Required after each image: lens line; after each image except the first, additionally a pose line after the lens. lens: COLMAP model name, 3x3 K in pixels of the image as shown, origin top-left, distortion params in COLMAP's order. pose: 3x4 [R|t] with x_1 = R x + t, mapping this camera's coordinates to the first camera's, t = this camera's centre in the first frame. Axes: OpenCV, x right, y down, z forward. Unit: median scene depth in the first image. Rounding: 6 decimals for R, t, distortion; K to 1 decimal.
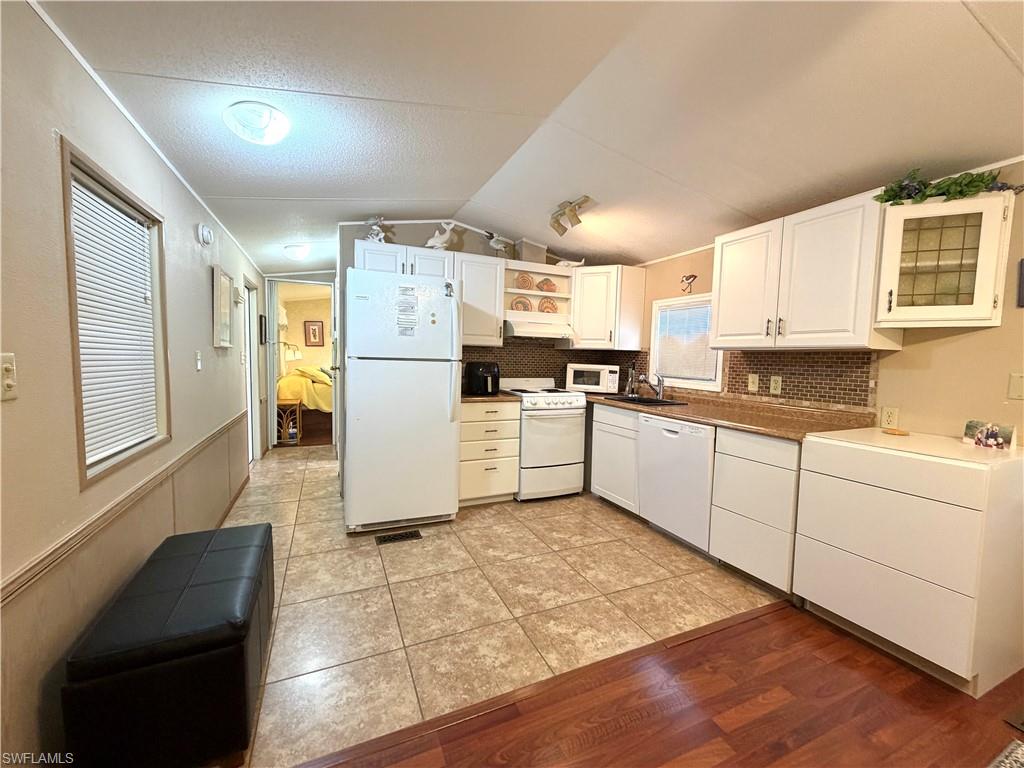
lens RADIAL K [[408.4, 0, 507.9], [0, 408.4, 385.2], [0, 0, 1]] dist [0.000089, -0.000005]
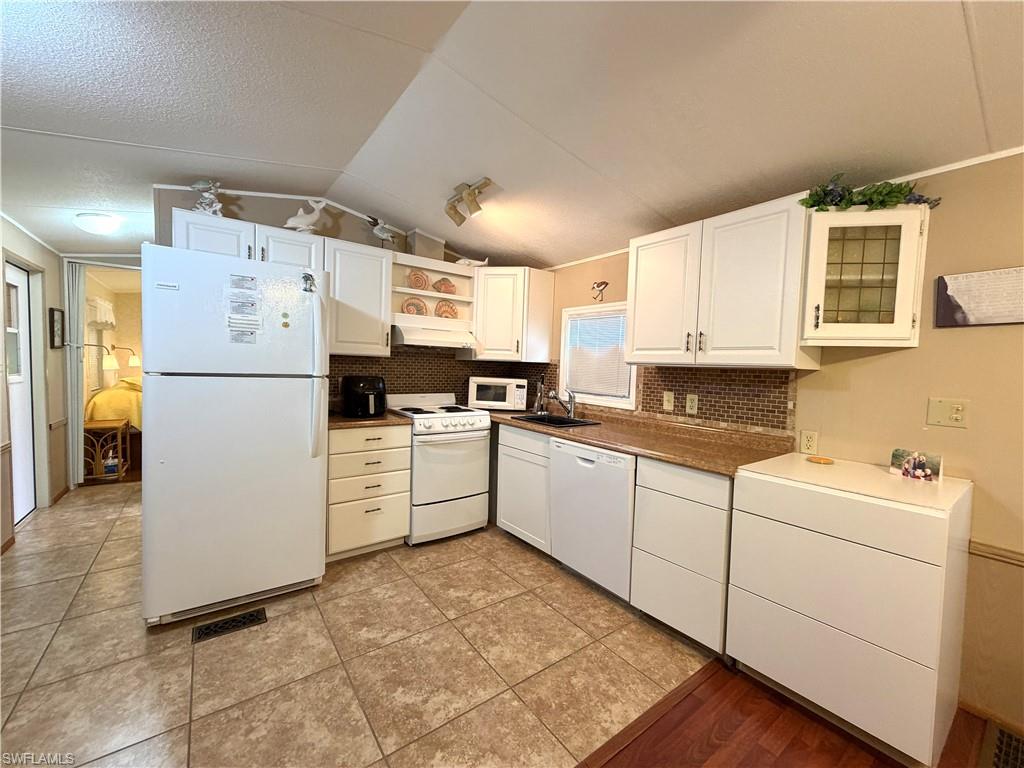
lens RADIAL K [[408.4, 0, 508.3], [0, 408.4, 385.3], [0, 0, 1]] dist [0.000089, -0.000005]
pose [[0.975635, -0.003646, 0.219369, 0.051354], [0.006595, 0.999897, -0.012709, -0.033953], [-0.219300, 0.013846, 0.975559, 0.194284]]
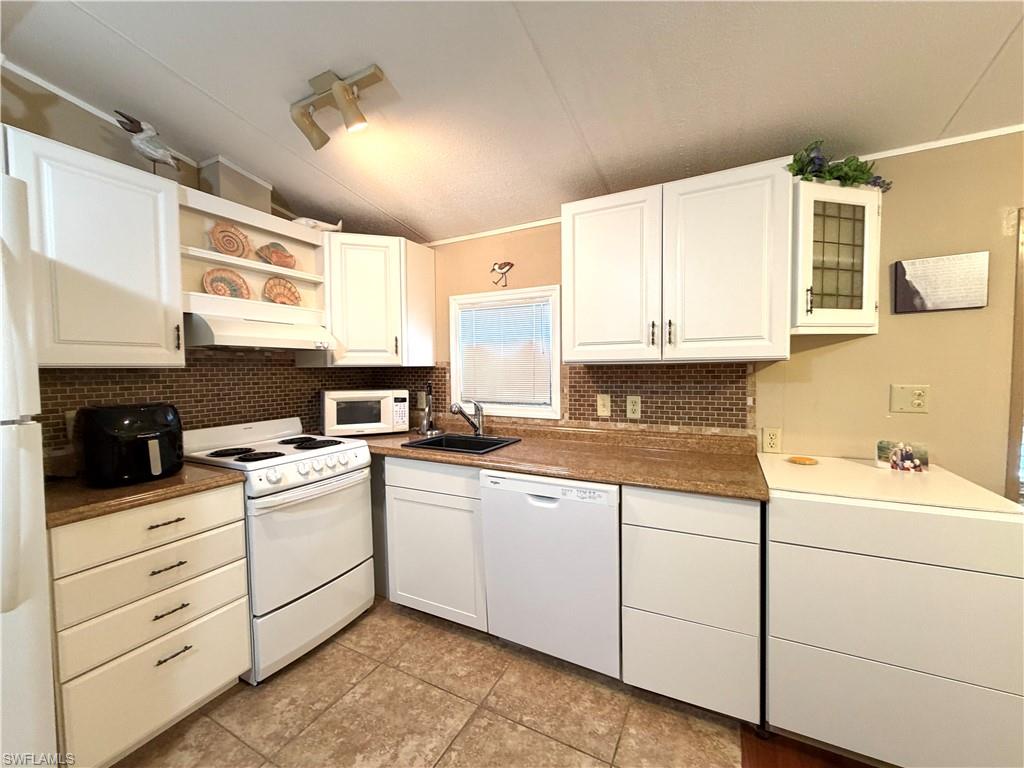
lens RADIAL K [[408.4, 0, 508.5], [0, 408.4, 385.4], [0, 0, 1]] dist [0.000089, -0.000005]
pose [[0.785518, -0.061199, 0.615806, -0.015535], [0.075606, 0.997134, 0.002653, -0.063178], [-0.614203, 0.044475, 0.787894, 0.531028]]
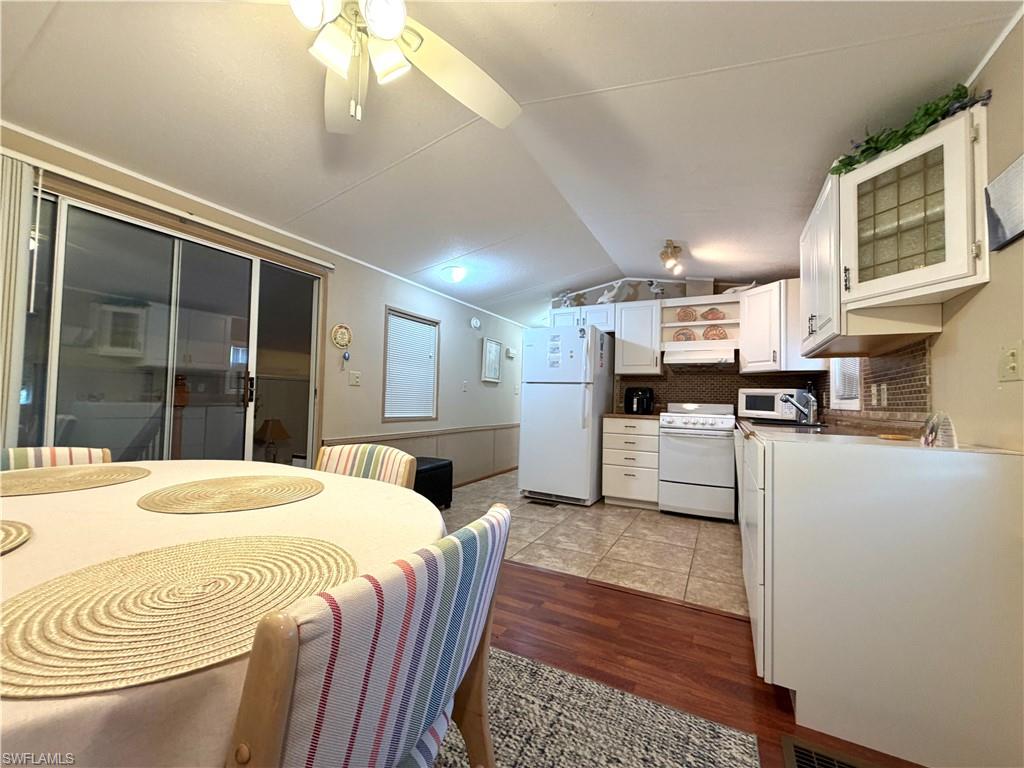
lens RADIAL K [[408.4, 0, 508.0], [0, 408.4, 384.2], [0, 0, 1]] dist [0.000089, -0.000005]
pose [[0.621054, -0.040049, -0.782744, 0.829167], [-0.065814, 0.992502, -0.103000, 0.107665], [0.781000, 0.115484, 0.613761, -0.045083]]
